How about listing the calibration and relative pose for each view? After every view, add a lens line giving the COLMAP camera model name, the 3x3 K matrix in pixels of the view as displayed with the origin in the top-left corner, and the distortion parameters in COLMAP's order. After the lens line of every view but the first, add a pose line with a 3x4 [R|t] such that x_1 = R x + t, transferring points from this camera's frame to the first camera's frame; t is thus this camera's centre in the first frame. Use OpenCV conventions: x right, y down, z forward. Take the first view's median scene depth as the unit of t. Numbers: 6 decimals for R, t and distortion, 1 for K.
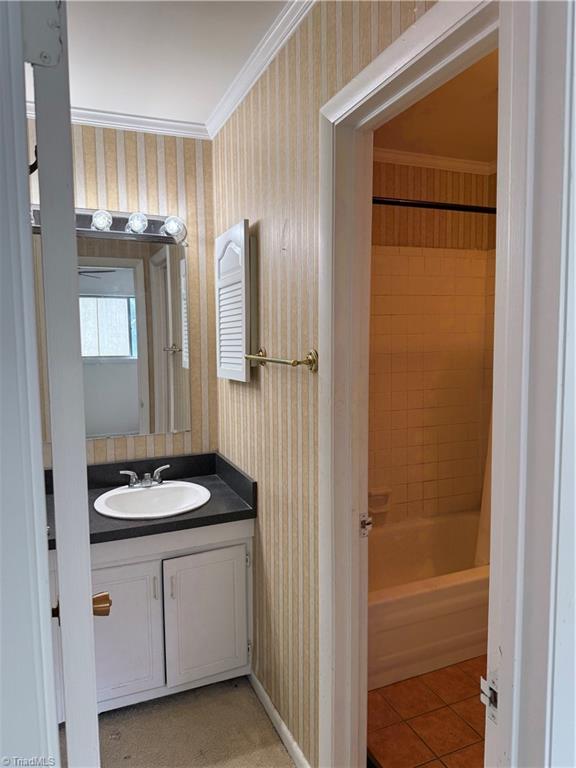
lens RADIAL K [[543.3, 0, 290.6], [0, 543.3, 383.8], [0, 0, 1]] dist [0.011746, -0.001994]
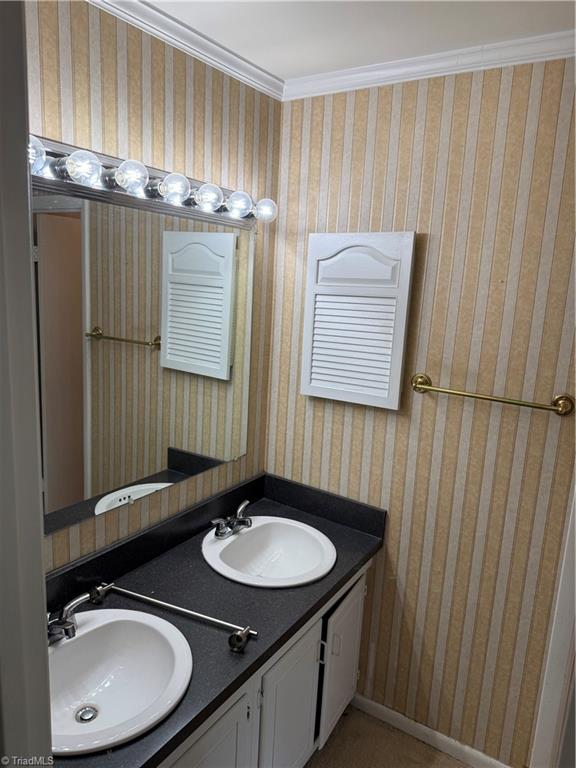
lens RADIAL K [[543.3, 0, 289.8], [0, 543.3, 382.9], [0, 0, 1]] dist [0.011746, -0.001994]
pose [[0.820306, -0.057096, 0.569068, -0.660232], [-0.012722, 0.992937, 0.117963, -0.136947], [-0.571783, -0.104006, 0.813785, 0.310334]]
